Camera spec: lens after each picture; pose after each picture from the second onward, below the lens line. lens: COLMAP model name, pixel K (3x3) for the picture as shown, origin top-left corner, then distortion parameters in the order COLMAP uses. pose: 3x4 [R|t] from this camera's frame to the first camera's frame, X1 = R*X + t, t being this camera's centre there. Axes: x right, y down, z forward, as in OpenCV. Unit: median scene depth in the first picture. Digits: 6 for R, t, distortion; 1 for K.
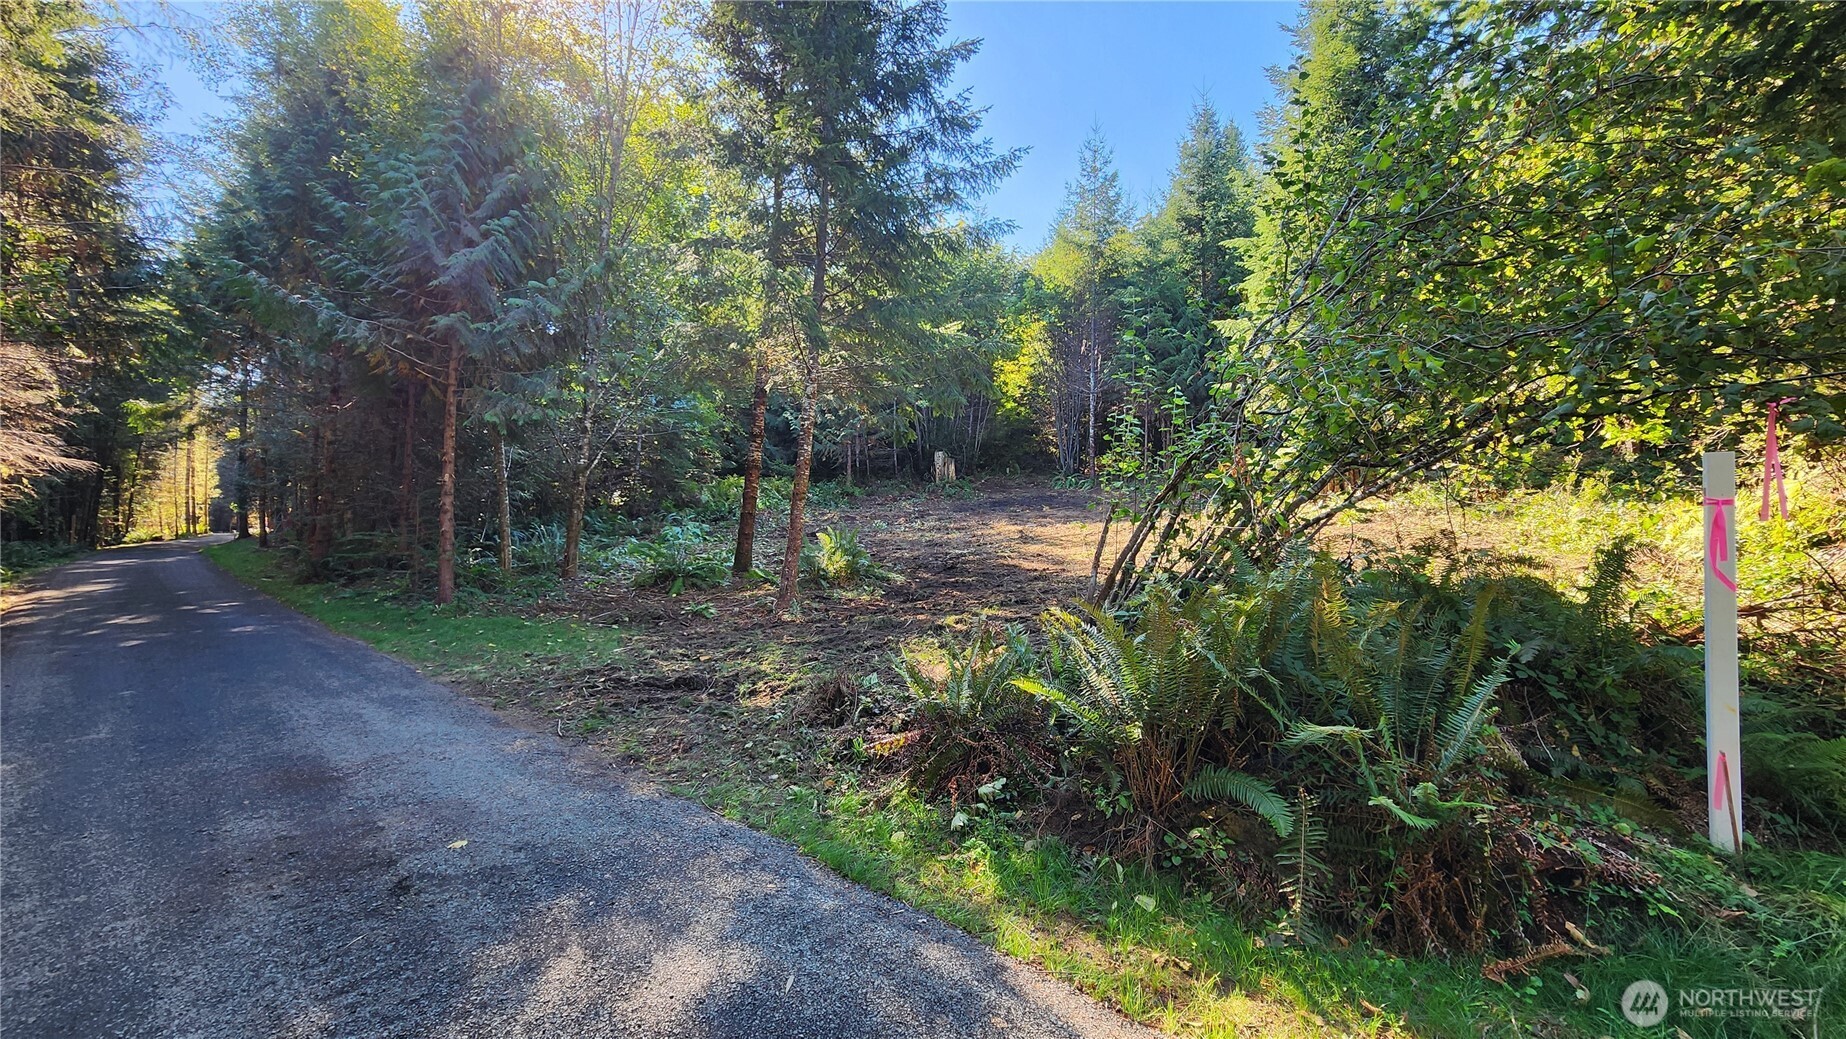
lens RADIAL K [[765.9, 0, 923.0], [0, 765.9, 519.5], [0, 0, 1]] dist [0.000249, -0.000566]
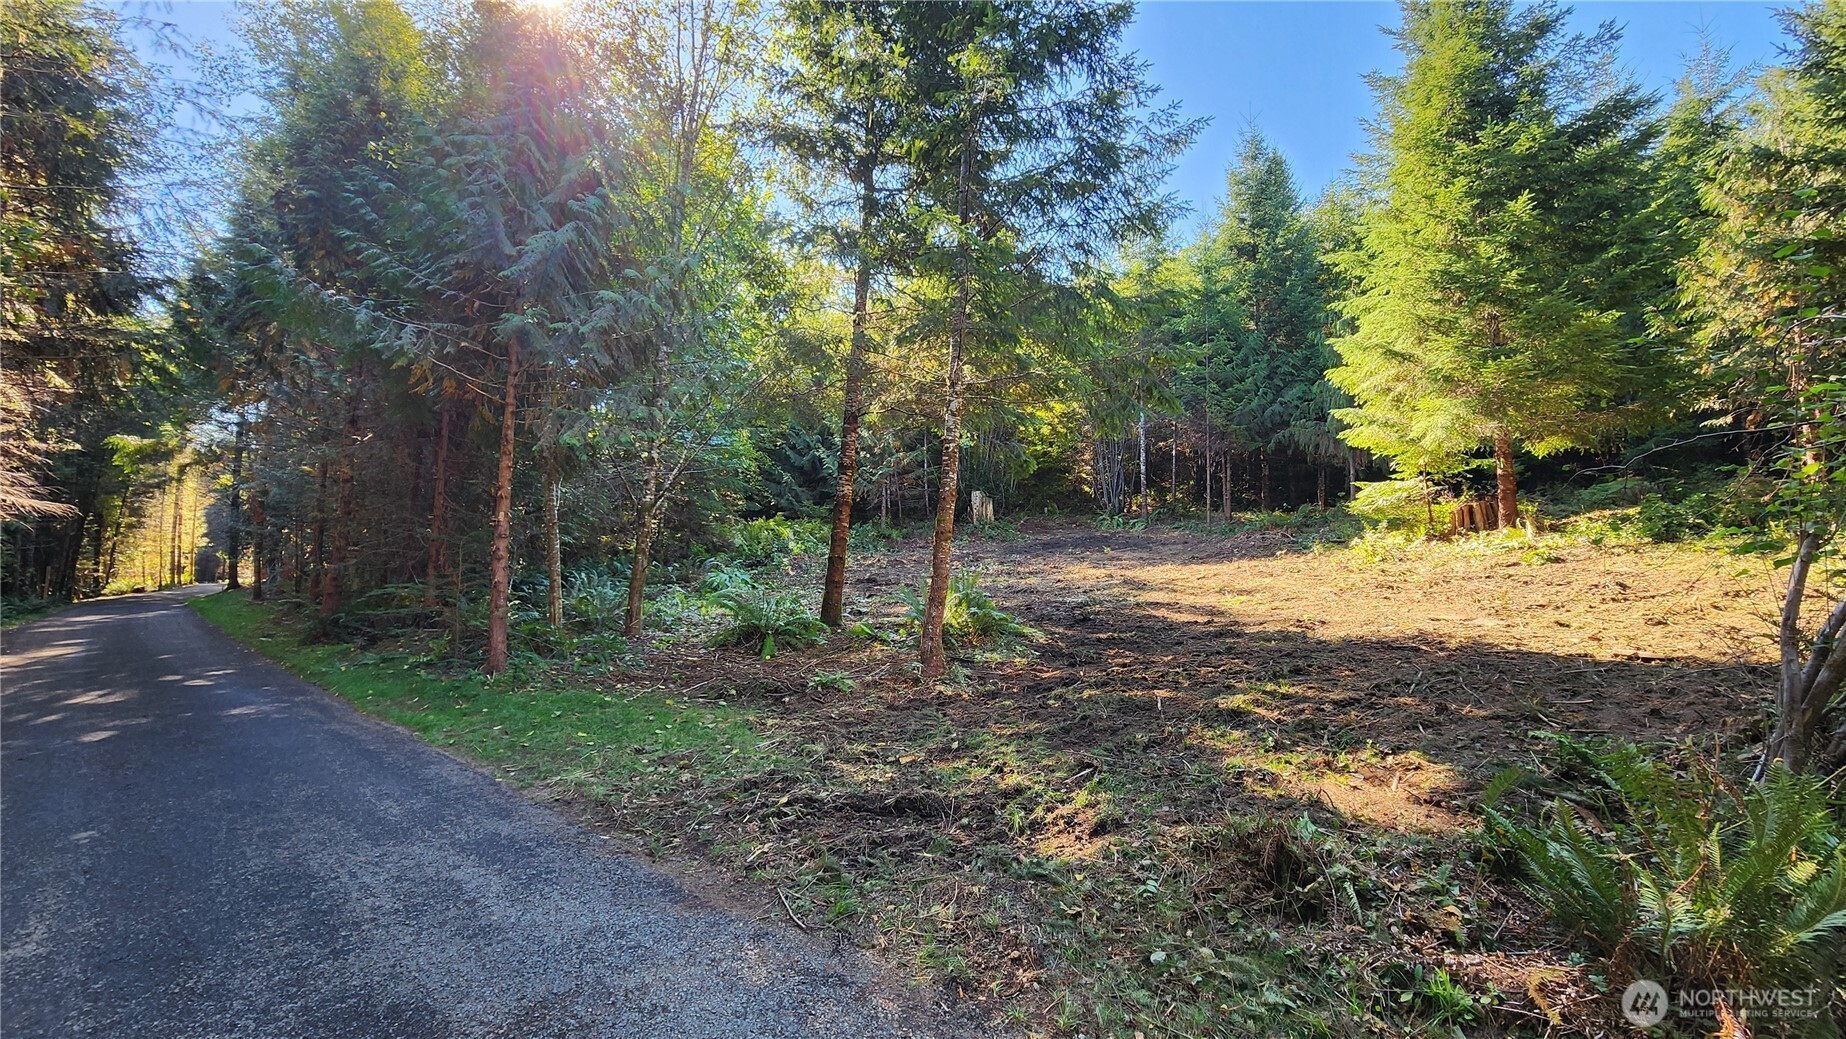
lens RADIAL K [[766.4, 0, 918.3], [0, 766.4, 518.8], [0, 0, 1]] dist [-0.000027, 0.000488]
pose [[0.999943, -0.008033, 0.007008, -0.160180], [0.008422, 0.998311, -0.057484, -0.001436], [-0.006534, 0.057539, 0.998322, 0.158209]]
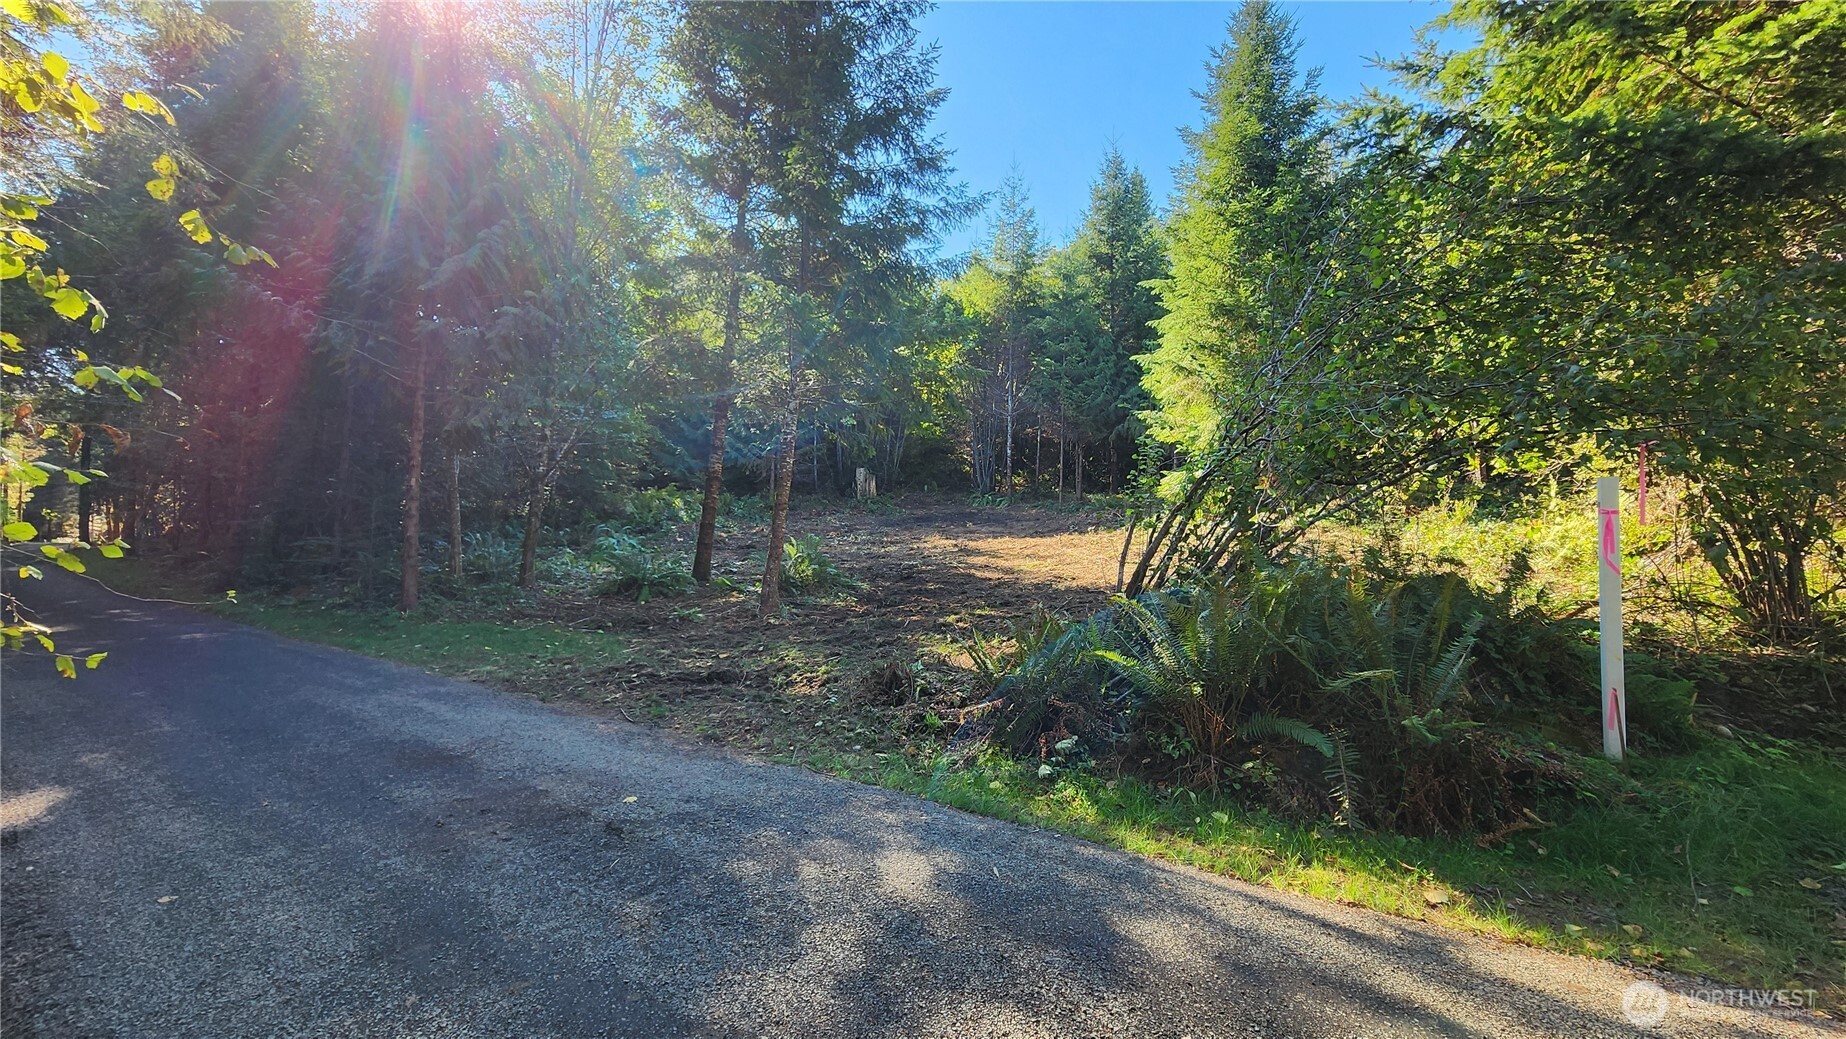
lens RADIAL K [[764.8, 0, 920.7], [0, 764.8, 519.7], [0, 0, 1]] dist [-0.001174, -0.000112]
pose [[0.991330, 0.013020, 0.130746, -0.089957], [-0.010106, 0.999686, -0.022924, 0.008215], [-0.131003, 0.021404, 0.991151, -0.051427]]
